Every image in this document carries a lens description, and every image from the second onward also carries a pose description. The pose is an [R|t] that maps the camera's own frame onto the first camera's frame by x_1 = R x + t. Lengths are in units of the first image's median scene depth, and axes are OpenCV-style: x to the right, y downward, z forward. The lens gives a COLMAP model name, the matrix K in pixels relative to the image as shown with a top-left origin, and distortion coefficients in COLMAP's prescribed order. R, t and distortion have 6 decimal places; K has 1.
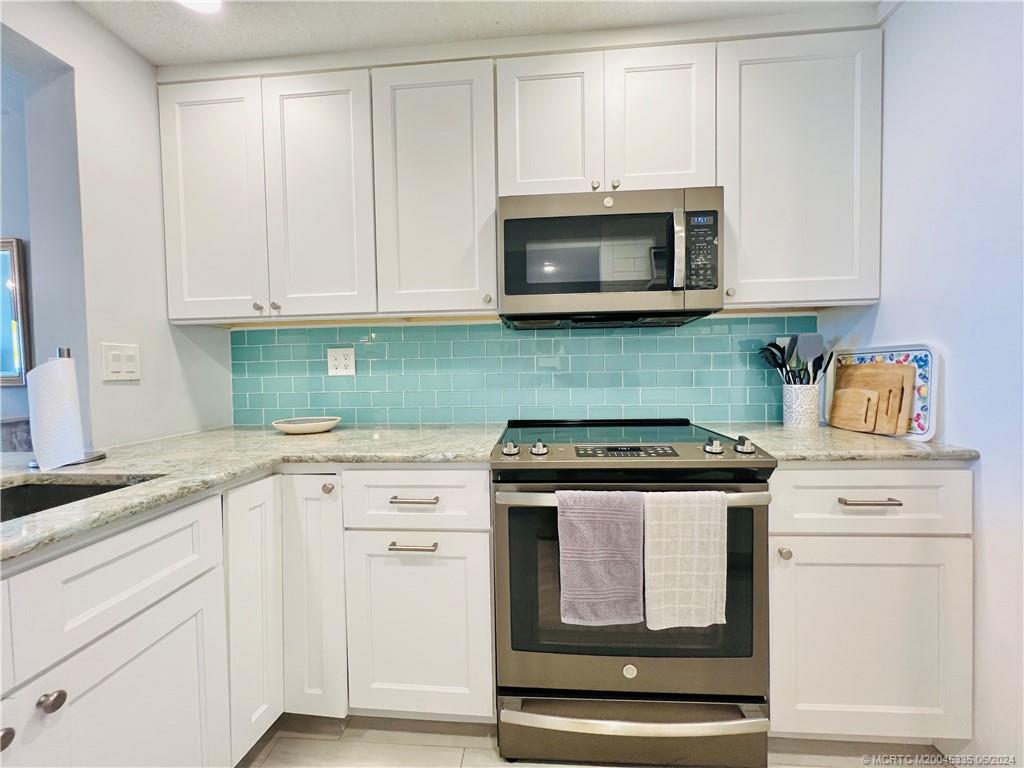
lens RADIAL K [[410.4, 0, 509.0], [0, 410.4, 381.3], [0, 0, 1]] dist [-0.000315, -0.000087]
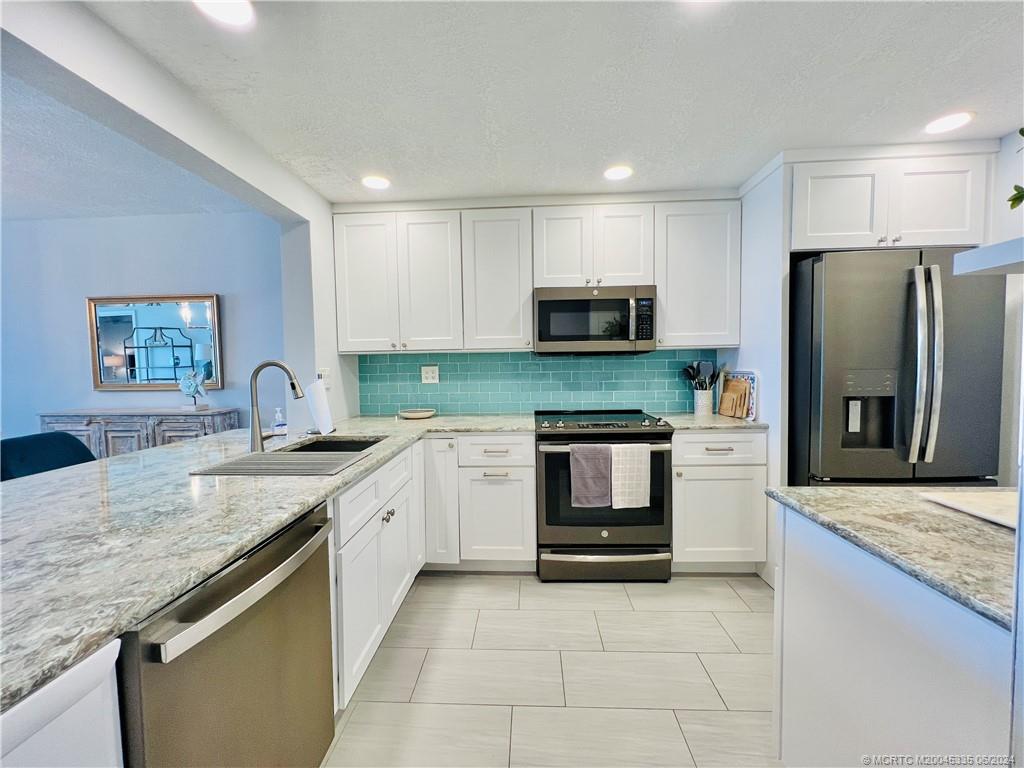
lens RADIAL K [[410.4, 0, 509.0], [0, 410.4, 381.3], [0, 0, 1]] dist [-0.000315, -0.000087]
pose [[0.999518, 0.000104, 0.031055, -0.226075], [-0.000640, 0.999851, 0.017223, -0.075632], [-0.031048, -0.017235, 0.999369, -0.938241]]
